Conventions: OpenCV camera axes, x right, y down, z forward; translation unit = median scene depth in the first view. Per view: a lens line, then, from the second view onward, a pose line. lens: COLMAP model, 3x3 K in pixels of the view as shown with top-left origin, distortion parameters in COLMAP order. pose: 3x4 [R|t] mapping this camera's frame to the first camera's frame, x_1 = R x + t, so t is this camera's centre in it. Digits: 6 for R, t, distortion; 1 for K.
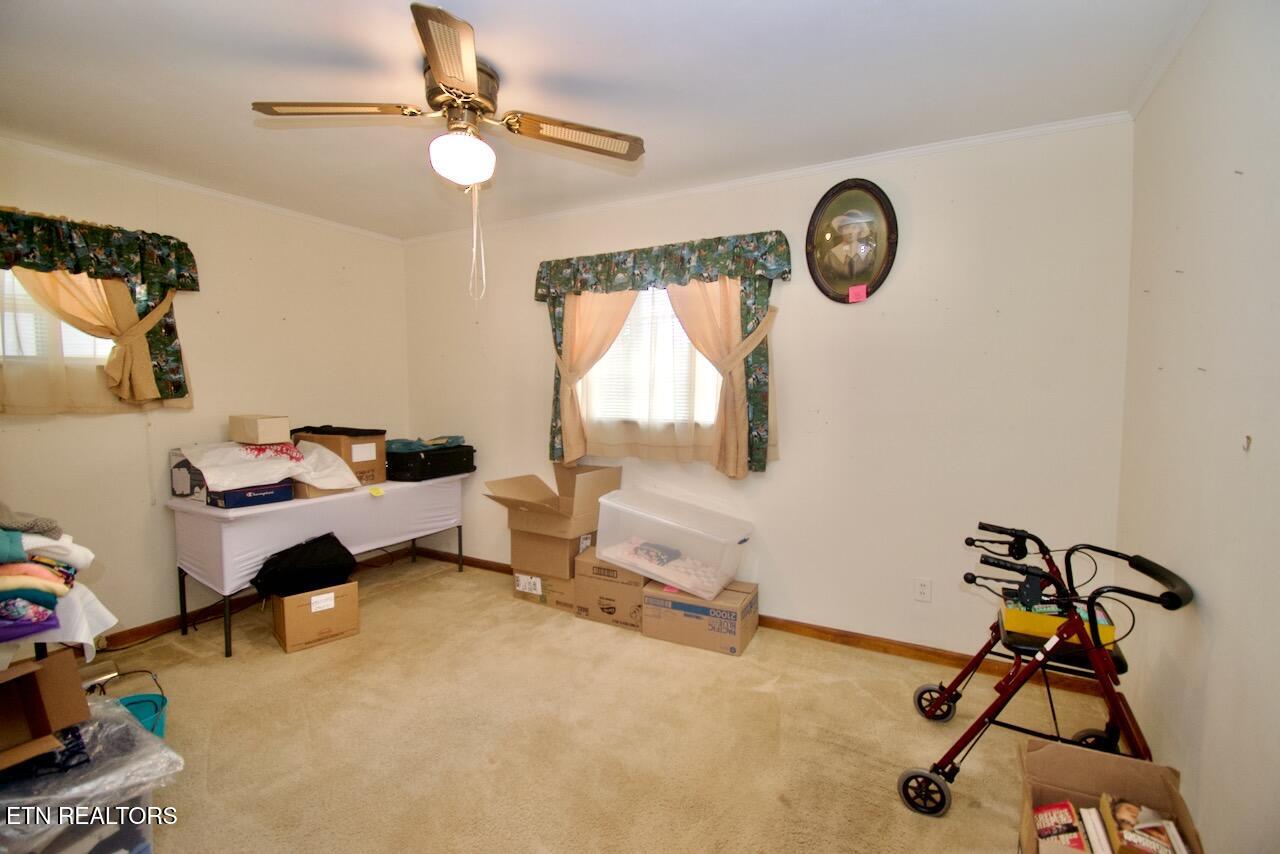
lens RADIAL K [[562.9, 0, 643.8], [0, 562.9, 425.9], [0, 0, 1]] dist [0.022426, -0.027186]
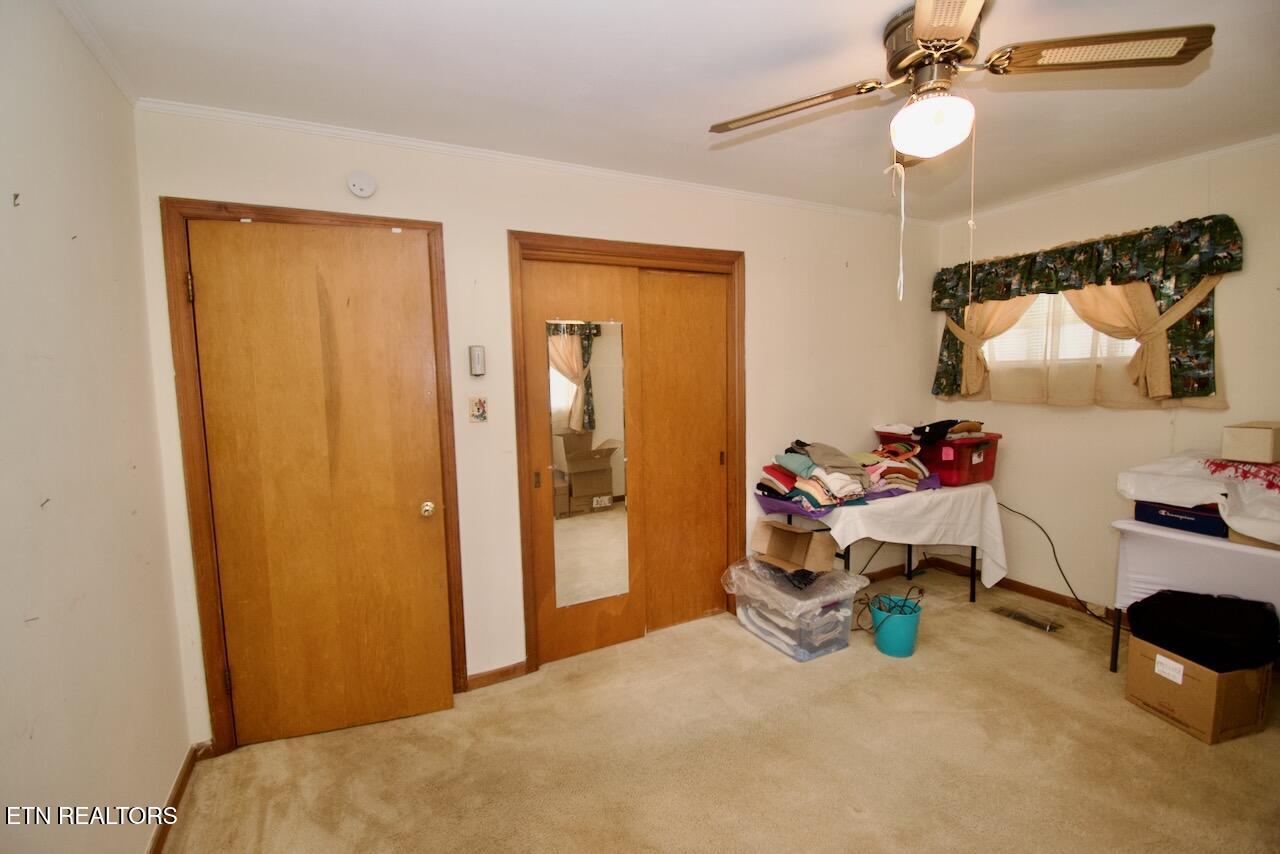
lens RADIAL K [[565.1, 0, 641.2], [0, 565.1, 428.8], [0, 0, 1]] dist [0.023329, -0.028175]
pose [[-0.564151, 0.087318, -0.821042, 0.427955], [-0.030810, 0.991473, 0.126614, -0.085854], [0.825097, 0.096726, -0.556650, 0.780665]]
